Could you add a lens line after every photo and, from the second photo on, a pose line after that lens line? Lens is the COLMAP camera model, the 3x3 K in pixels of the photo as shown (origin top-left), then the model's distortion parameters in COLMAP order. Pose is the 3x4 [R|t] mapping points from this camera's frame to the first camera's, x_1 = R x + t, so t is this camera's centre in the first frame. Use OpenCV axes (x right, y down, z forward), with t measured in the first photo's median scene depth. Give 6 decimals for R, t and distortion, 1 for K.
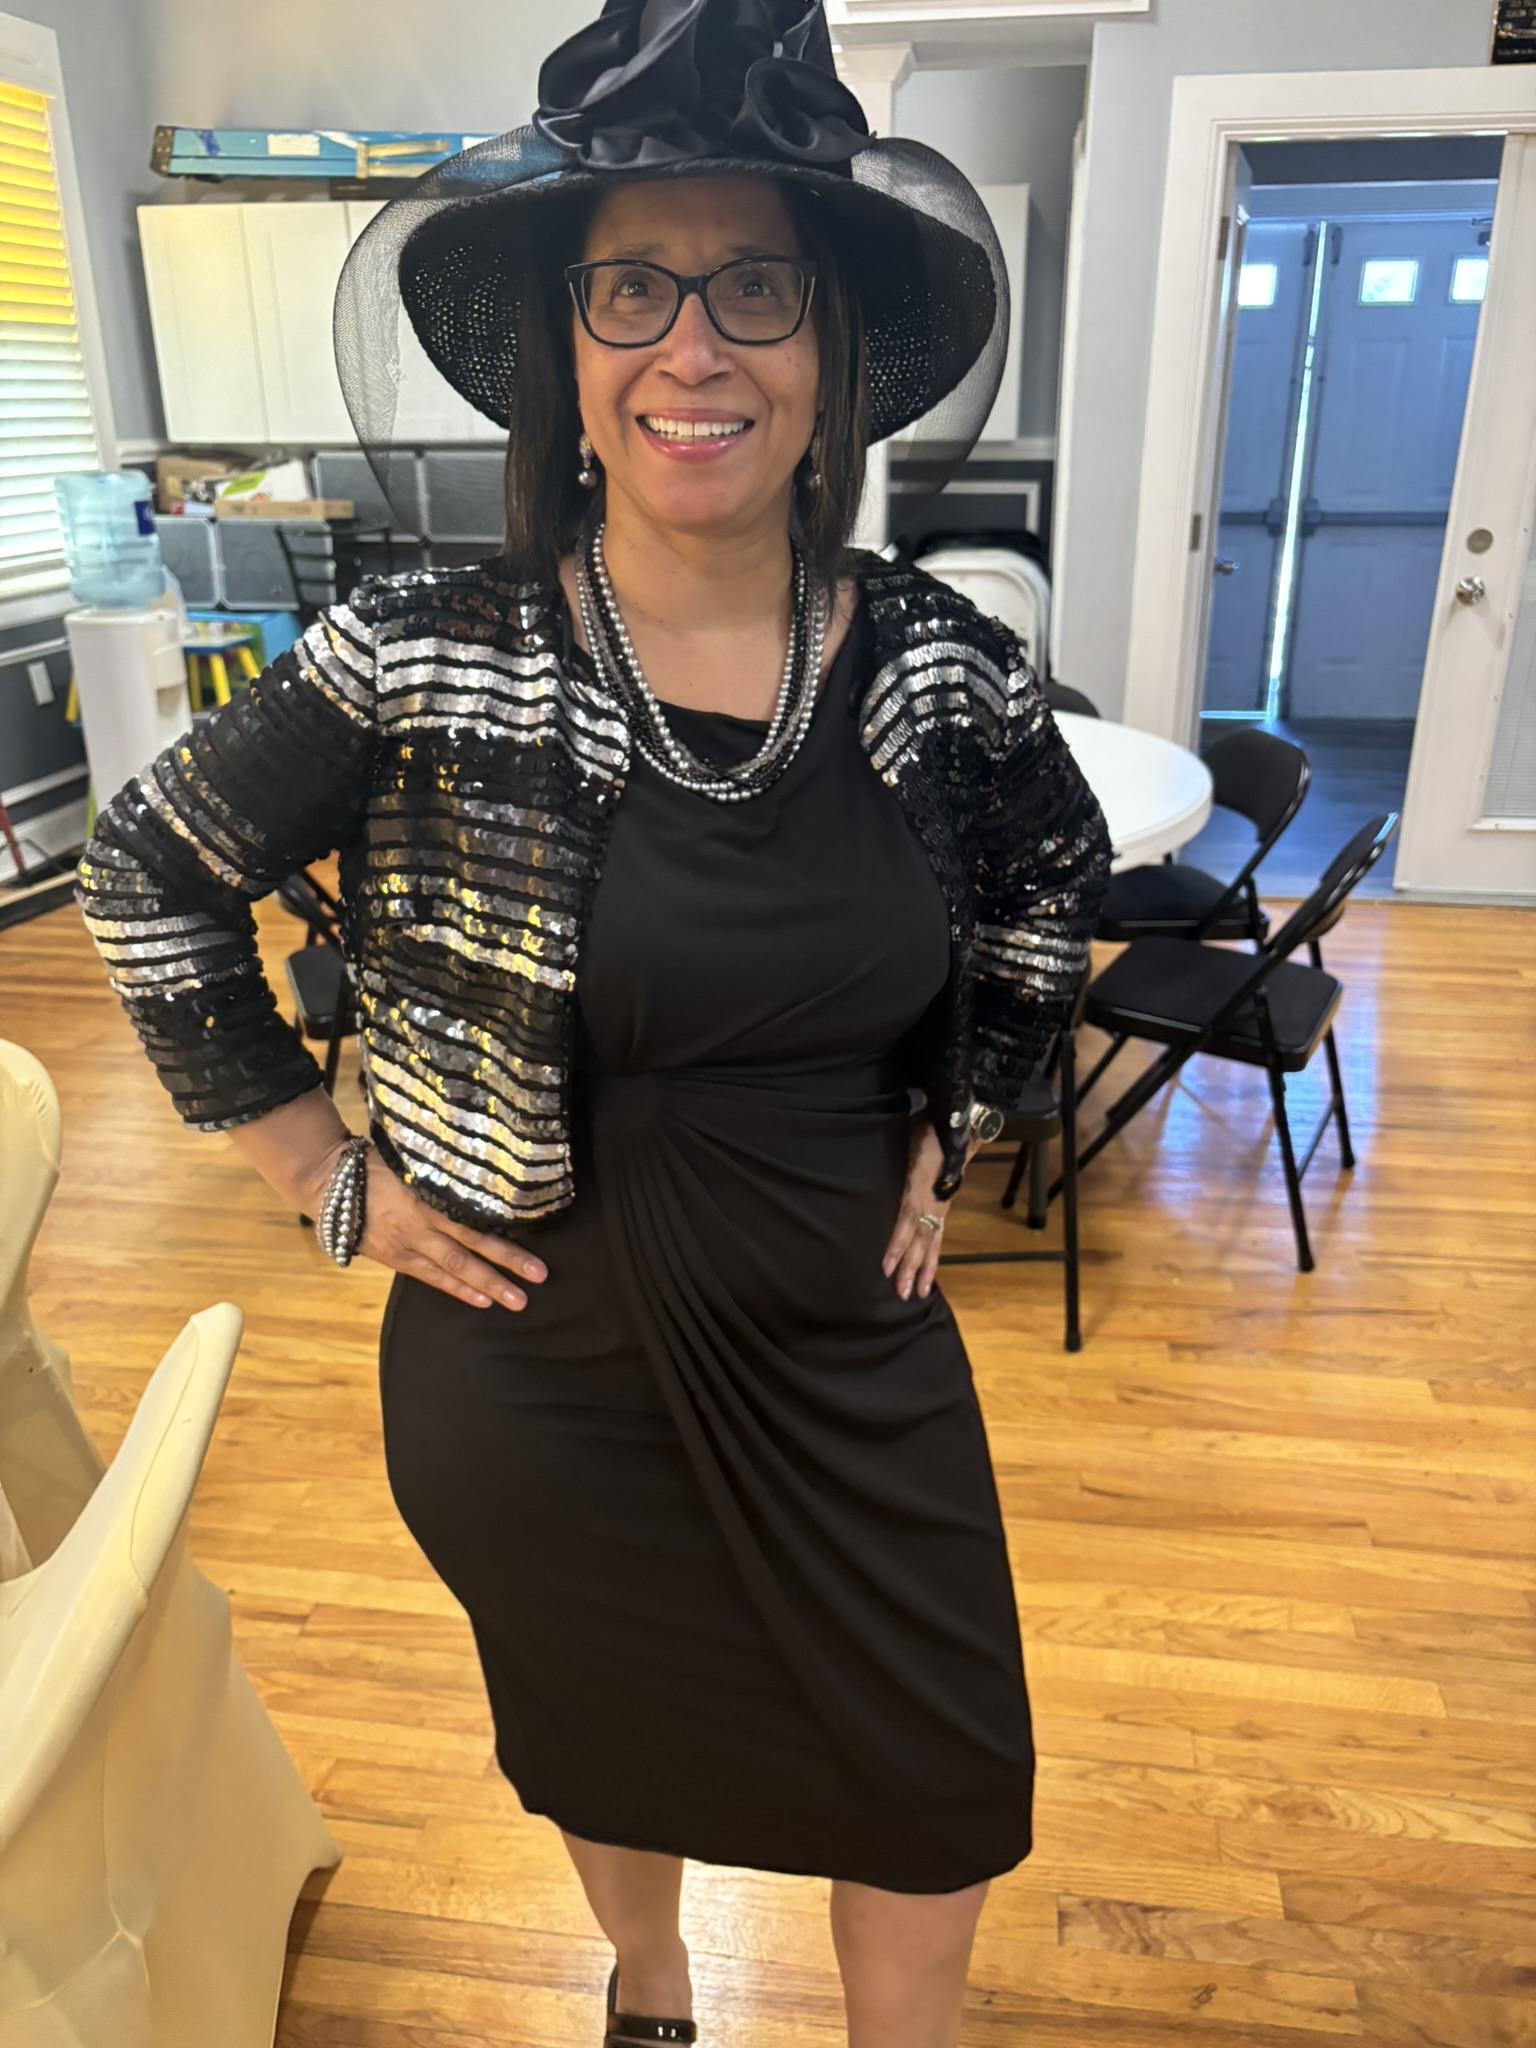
lens RADIAL K [[1575.0, 0, 762.2], [0, 1575.0, 1020.5], [0, 0, 1]] dist [0.005749, 0.011077]
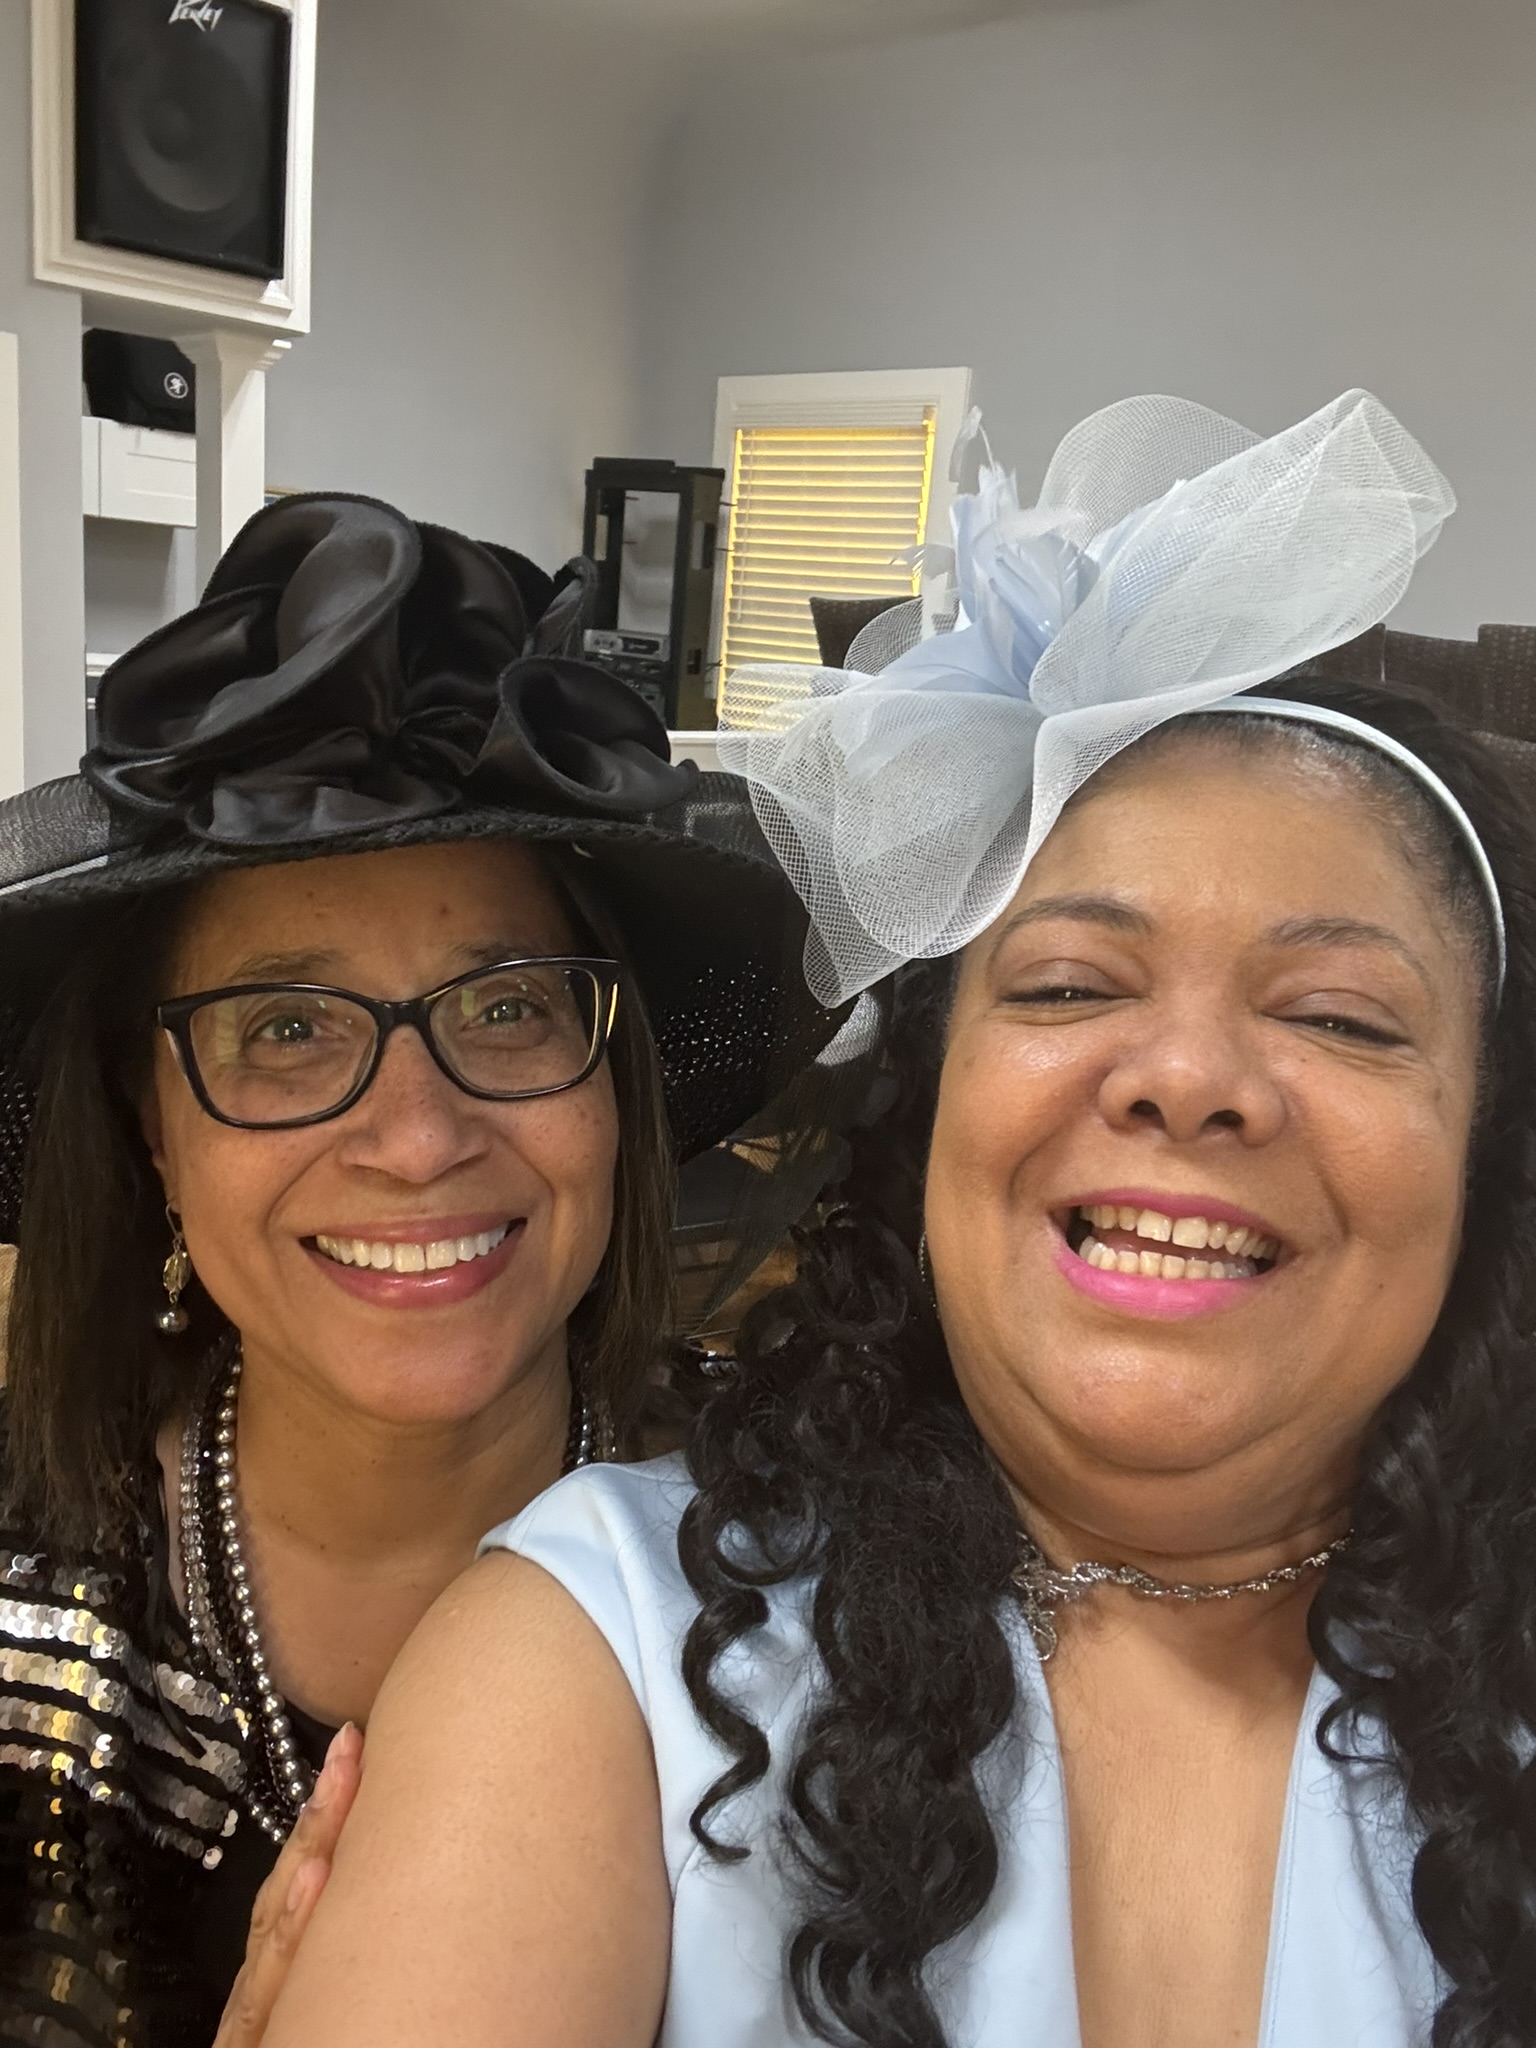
lens RADIAL K [[1788.7, 0, 769.6], [0, 1788.7, 1027.1], [0, 0, 1]] dist [0.017949, 0.006933]
pose [[0.943396, -0.088759, 0.319572, -0.123958], [0.195128, 0.927664, -0.318377, -0.234228], [-0.268196, 0.362713, 0.892474, 0.399829]]
